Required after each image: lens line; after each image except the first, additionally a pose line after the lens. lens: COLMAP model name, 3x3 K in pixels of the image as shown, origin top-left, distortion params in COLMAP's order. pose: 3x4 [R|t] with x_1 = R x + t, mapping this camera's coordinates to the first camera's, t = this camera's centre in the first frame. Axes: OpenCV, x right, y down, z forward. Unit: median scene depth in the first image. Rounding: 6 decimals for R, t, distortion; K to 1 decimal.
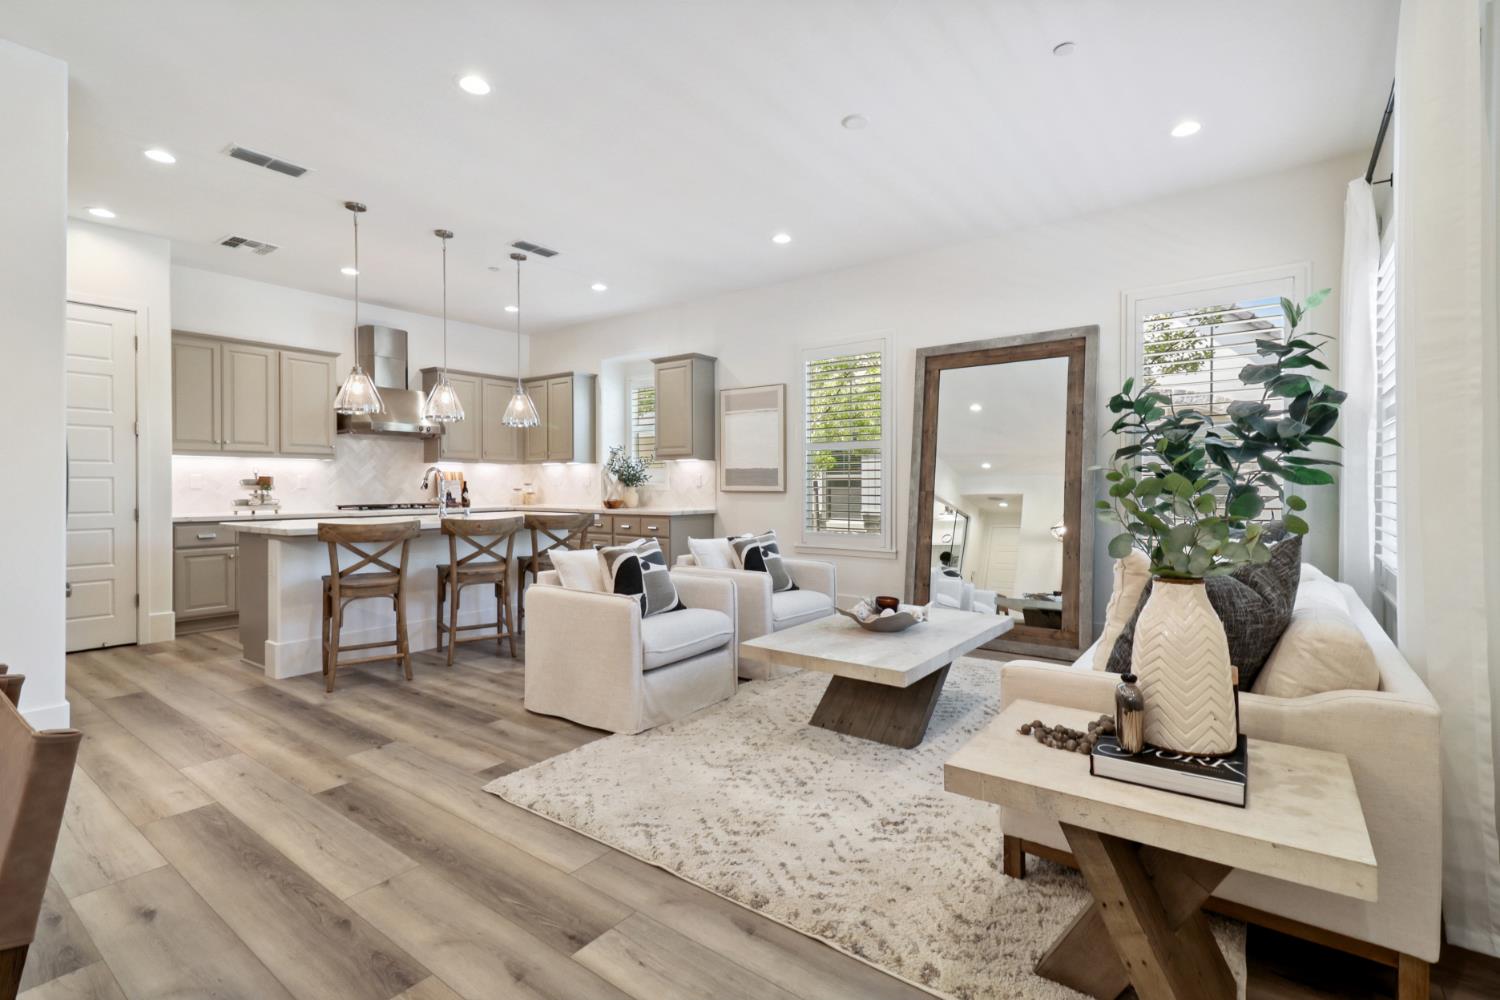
lens RADIAL K [[691.2, 0, 765.3], [0, 691.2, 471.2], [0, 0, 1]] dist [0.004493, 0.000344]
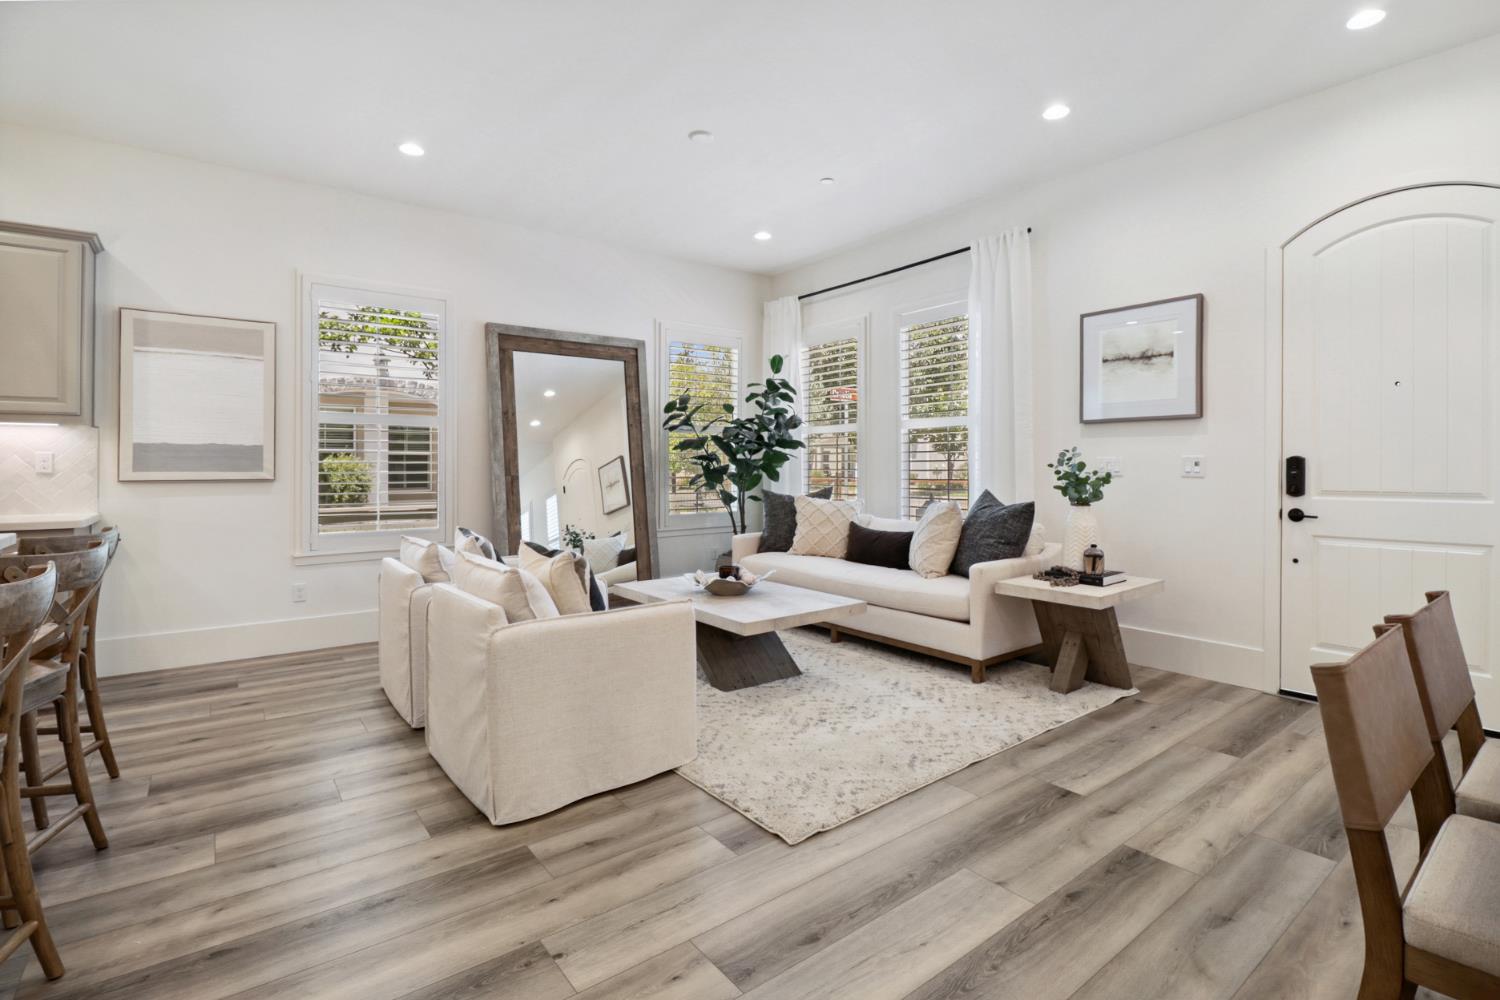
lens RADIAL K [[691.2, 0, 765.3], [0, 691.2, 471.2], [0, 0, 1]] dist [0.004493, 0.000344]
pose [[0.272085, -0.006018, 0.962254, -1.048685], [-0.019860, 0.999732, 0.011868, 0.006468], [-0.962068, -0.022340, 0.271893, 0.712216]]
